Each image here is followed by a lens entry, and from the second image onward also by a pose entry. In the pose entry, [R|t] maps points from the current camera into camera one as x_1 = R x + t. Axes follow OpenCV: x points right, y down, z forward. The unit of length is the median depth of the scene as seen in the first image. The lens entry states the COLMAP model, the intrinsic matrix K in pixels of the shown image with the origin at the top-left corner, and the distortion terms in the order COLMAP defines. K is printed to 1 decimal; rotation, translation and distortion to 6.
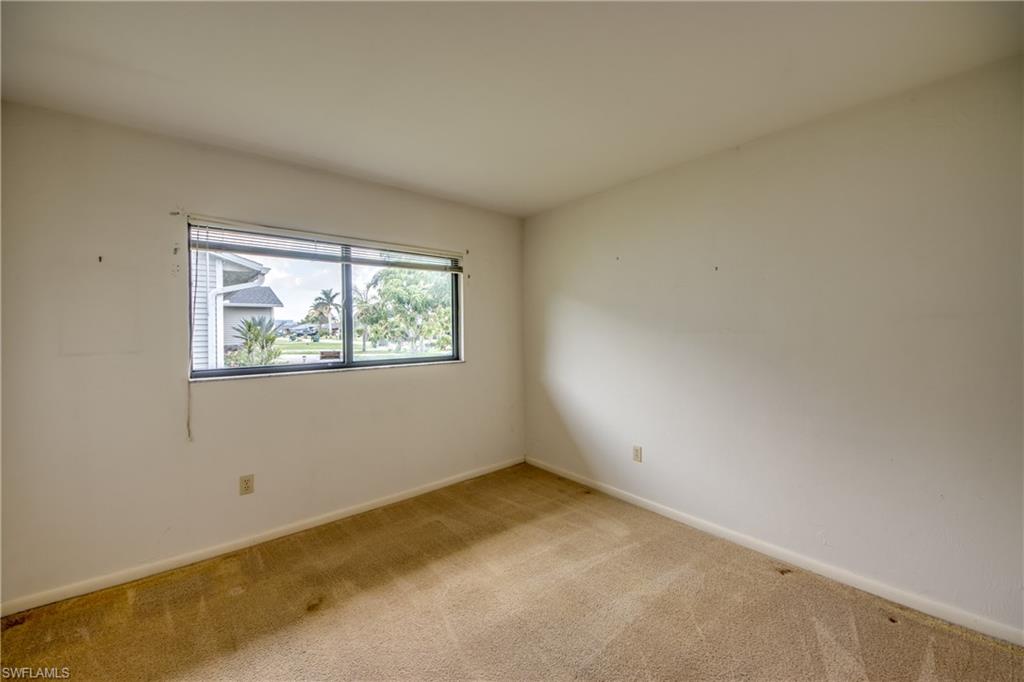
lens RADIAL K [[389.2, 0, 491.4], [0, 389.2, 318.6], [0, 0, 1]] dist [0.026256, -0.018014]
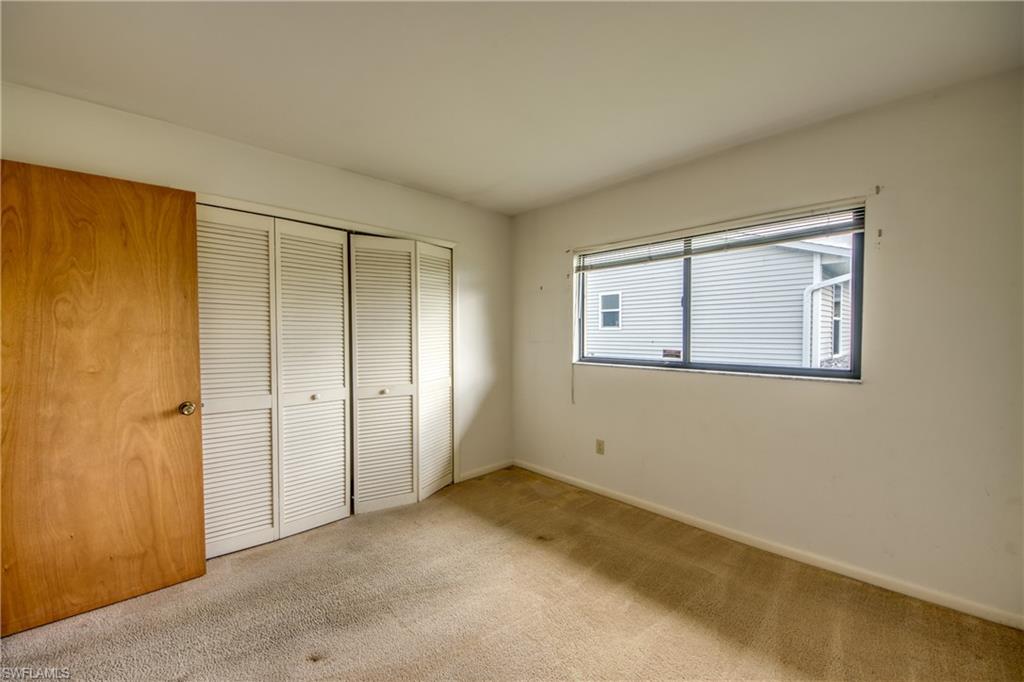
lens RADIAL K [[390.5, 0, 518.1], [0, 390.5, 335.4], [0, 0, 1]] dist [0.002327, 0.000036]
pose [[0.128318, 0.019020, -0.991551, 0.514324], [0.030802, 0.999257, 0.023154, 0.012250], [0.991255, -0.033513, 0.127637, 0.481215]]
